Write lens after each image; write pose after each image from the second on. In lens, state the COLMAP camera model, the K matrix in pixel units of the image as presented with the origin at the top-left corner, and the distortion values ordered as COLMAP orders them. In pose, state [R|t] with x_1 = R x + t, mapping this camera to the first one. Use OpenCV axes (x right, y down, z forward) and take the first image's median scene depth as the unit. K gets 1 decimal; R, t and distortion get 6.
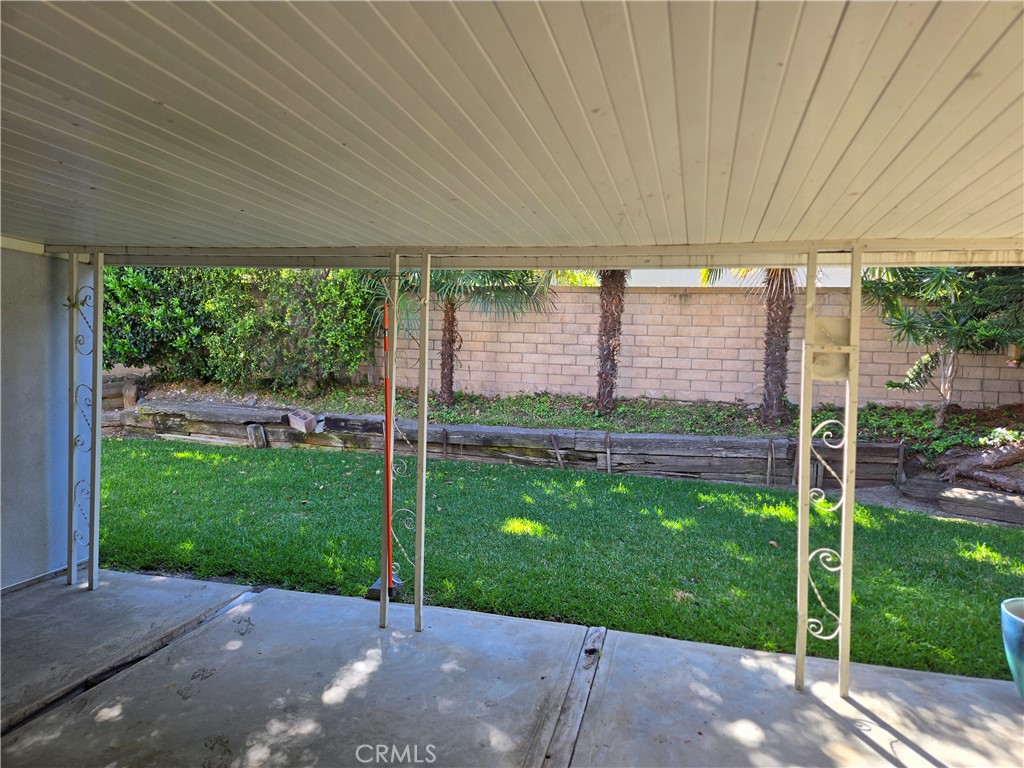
lens RADIAL K [[669.9, 0, 512.0], [0, 669.9, 384.0], [0, 0, 1]] dist [0.007340, 0.000845]
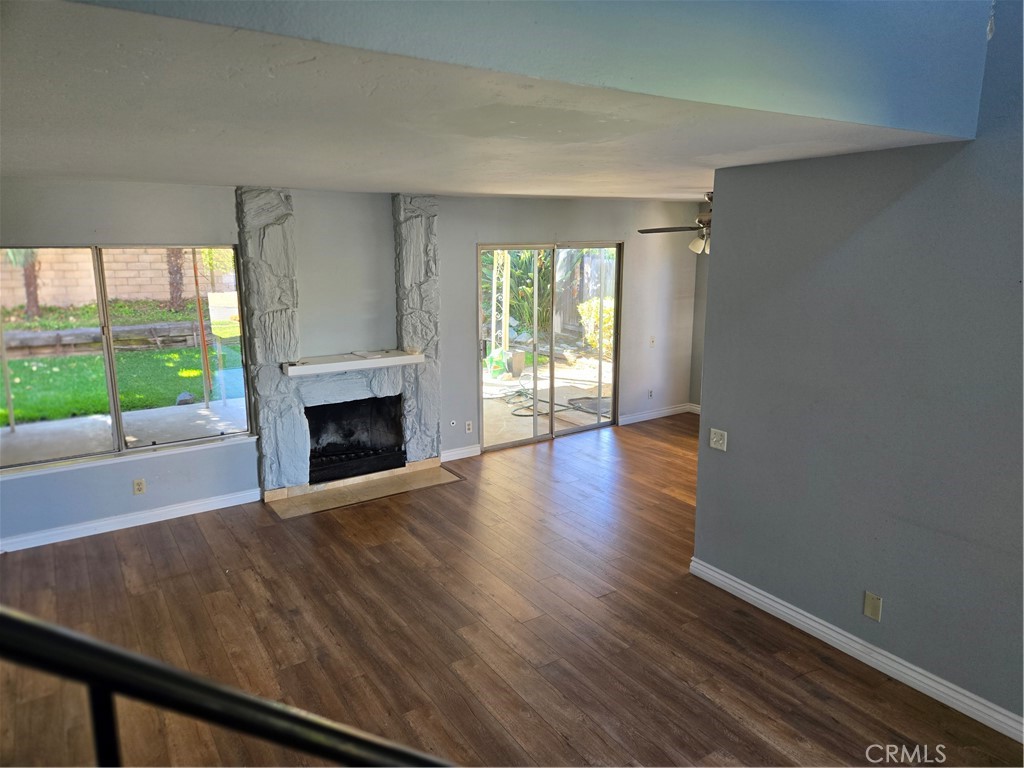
lens RADIAL K [[669.9, 0, 512.0], [0, 669.9, 384.0], [0, 0, 1]] dist [0.007340, 0.000845]
pose [[0.674959, -0.178308, 0.715986, -0.458605], [0.052963, 0.979567, 0.194021, -0.045397], [-0.735952, -0.093035, 0.670611, -0.555894]]
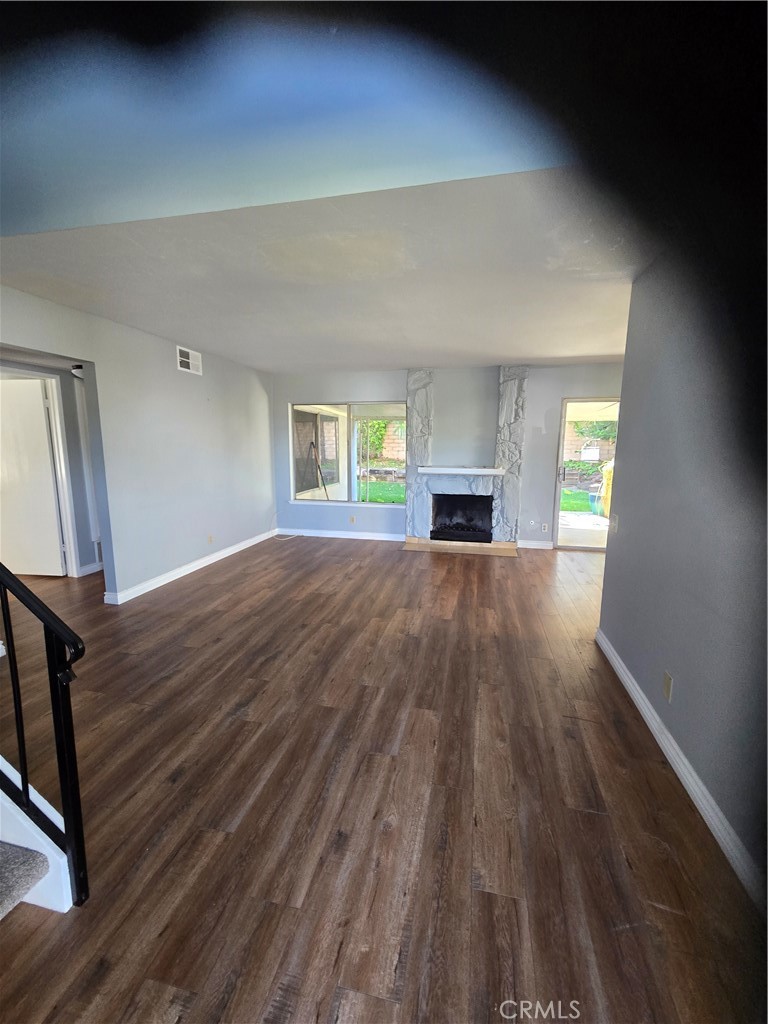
lens RADIAL K [[412.6, 0, 384.0], [0, 412.6, 512.0], [0, 0, 1]] dist [0.001058, -0.000008]
pose [[0.999849, -0.017253, 0.002294, -0.234555], [0.016889, 0.993597, 0.111717, 0.036394], [-0.004207, -0.111661, 0.993737, -0.664284]]
